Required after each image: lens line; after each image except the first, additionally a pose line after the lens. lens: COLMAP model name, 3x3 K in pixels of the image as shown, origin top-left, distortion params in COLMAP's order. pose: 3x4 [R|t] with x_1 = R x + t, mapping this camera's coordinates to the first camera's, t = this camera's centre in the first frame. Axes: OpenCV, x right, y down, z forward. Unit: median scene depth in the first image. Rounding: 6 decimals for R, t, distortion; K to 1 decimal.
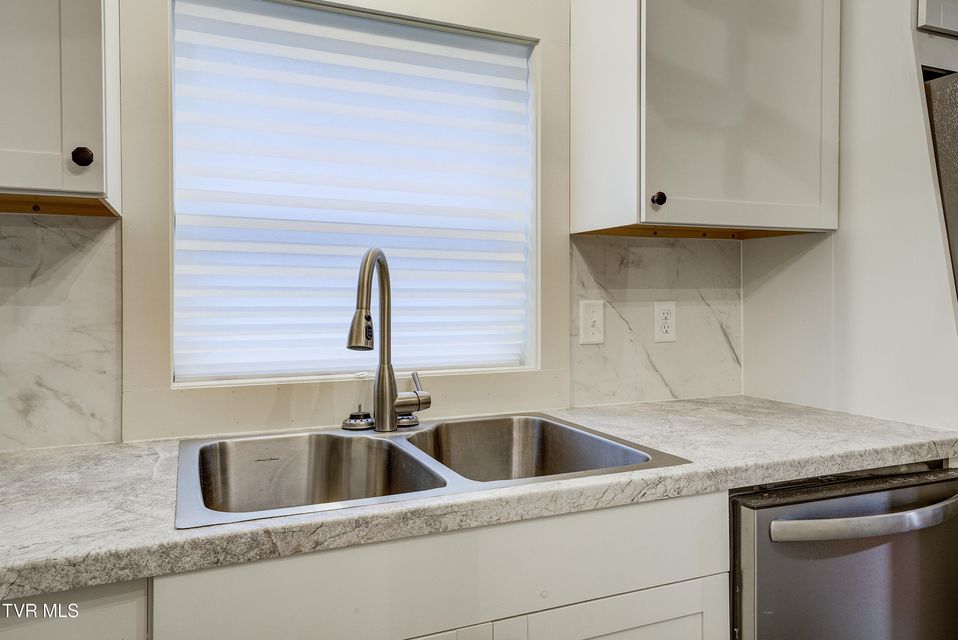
lens RADIAL K [[692.8, 0, 504.0], [0, 692.8, 294.7], [0, 0, 1]] dist [0.013221, 0.004464]
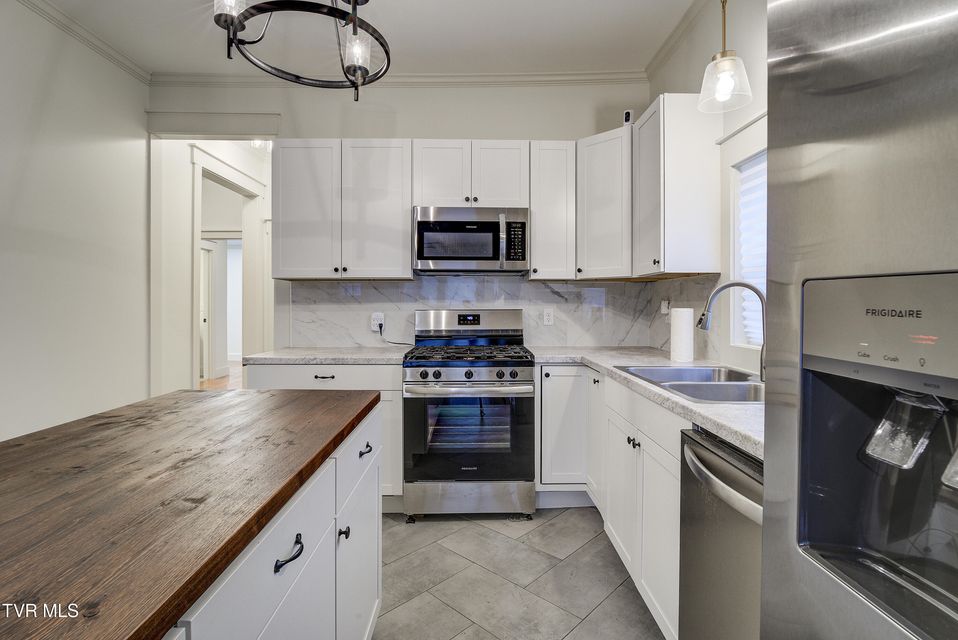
lens RADIAL K [[467.2, 0, 480.1], [0, 467.2, 303.6], [0, 0, 1]] dist [-0.001202, -0.000134]
pose [[-0.400263, 0.006847, -0.916375, 1.226962], [0.009038, 0.999953, 0.003524, -0.007317], [0.916356, -0.006872, -0.400306, 0.779998]]
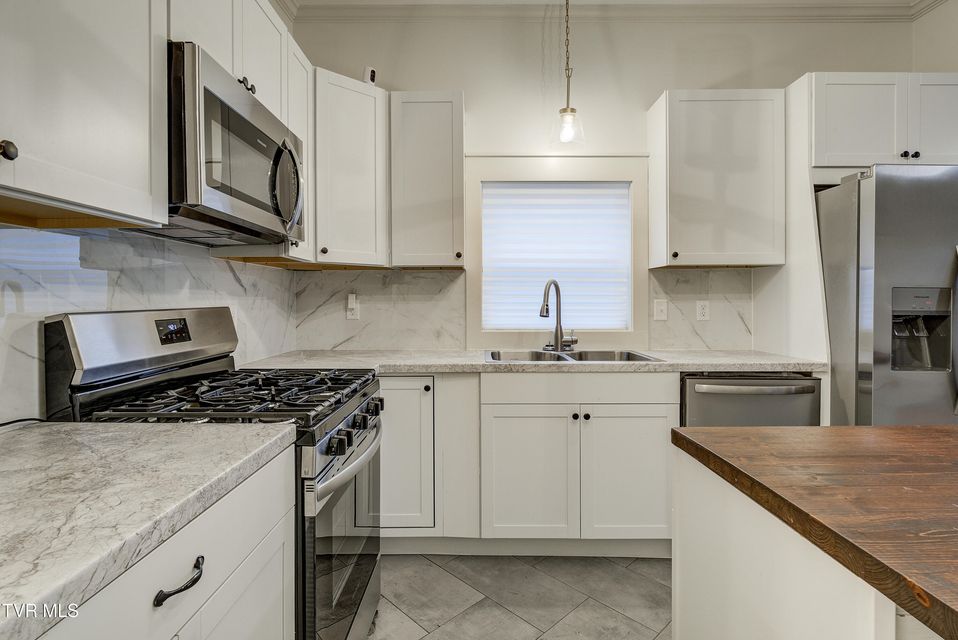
lens RADIAL K [[481.3, 0, 479.0], [0, 481.3, 320.0], [0, 0, 1]] dist [-0.001203, -0.000168]
pose [[0.907345, 0.016111, -0.420079, 0.305068], [0.002135, 0.999076, 0.042928, 0.007257], [0.420382, -0.039847, 0.906472, -0.714673]]
